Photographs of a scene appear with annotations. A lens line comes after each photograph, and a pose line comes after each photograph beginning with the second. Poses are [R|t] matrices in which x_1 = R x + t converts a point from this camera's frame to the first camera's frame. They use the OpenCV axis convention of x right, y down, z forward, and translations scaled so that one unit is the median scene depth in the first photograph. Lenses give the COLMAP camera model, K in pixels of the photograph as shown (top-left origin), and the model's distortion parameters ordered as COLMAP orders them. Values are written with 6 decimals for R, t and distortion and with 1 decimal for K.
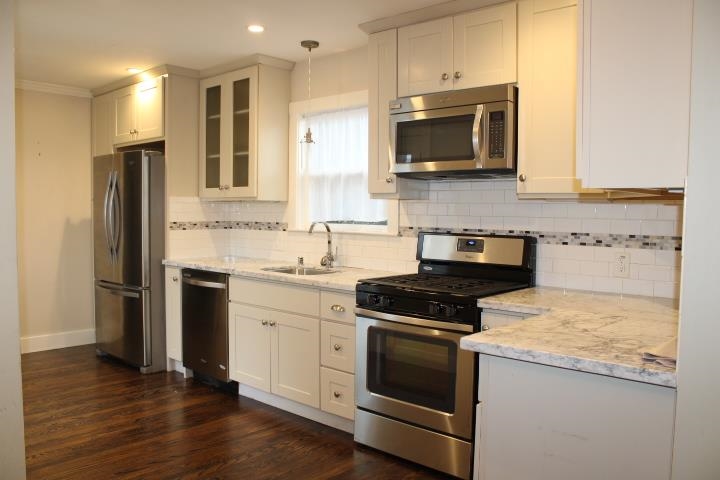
lens RADIAL K [[602.2, 0, 353.9], [0, 602.2, 240.7], [0, 0, 1]] dist [-0.150060, 0.121449]
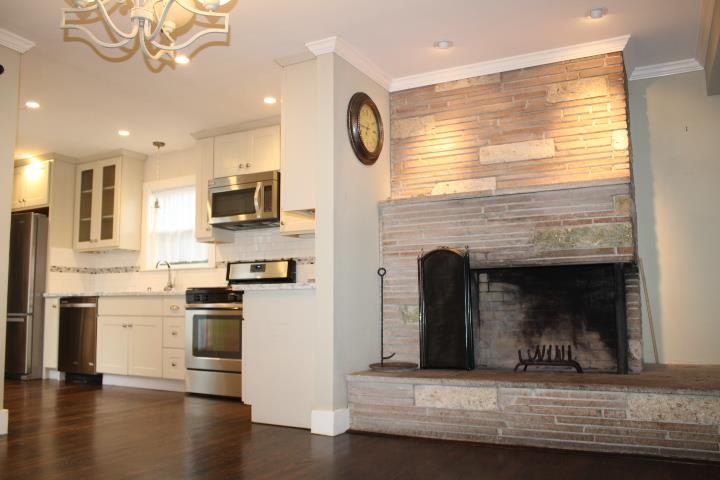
lens RADIAL K [[602.2, 0, 352.7], [0, 602.2, 239.3], [0, 0, 1]] dist [-0.150060, 0.121449]
pose [[0.967937, 0.008546, 0.251047, 0.026791], [0.032129, 0.987000, -0.157474, 0.156917], [-0.249129, 0.160490, 0.955080, -0.508542]]
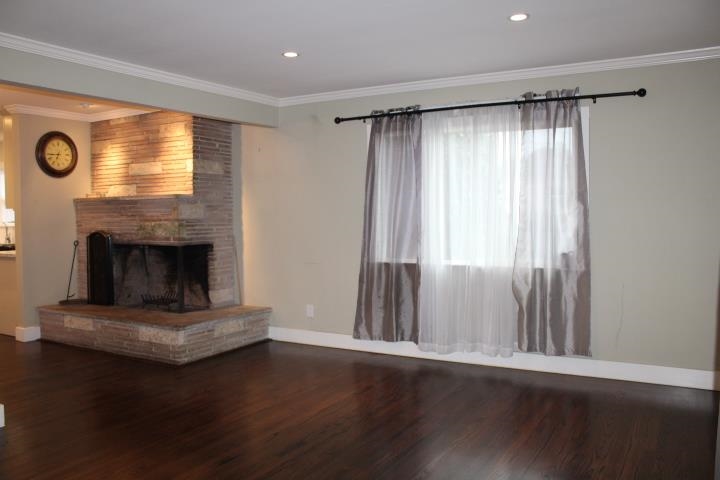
lens RADIAL K [[602.2, 0, 364.7], [0, 602.2, 240.1], [0, 0, 1]] dist [-0.150060, 0.121449]
pose [[0.976507, -0.027360, 0.213740, 0.733877], [0.028531, 0.999590, -0.002394, 0.073233], [-0.213587, 0.008436, 0.976888, -1.238104]]
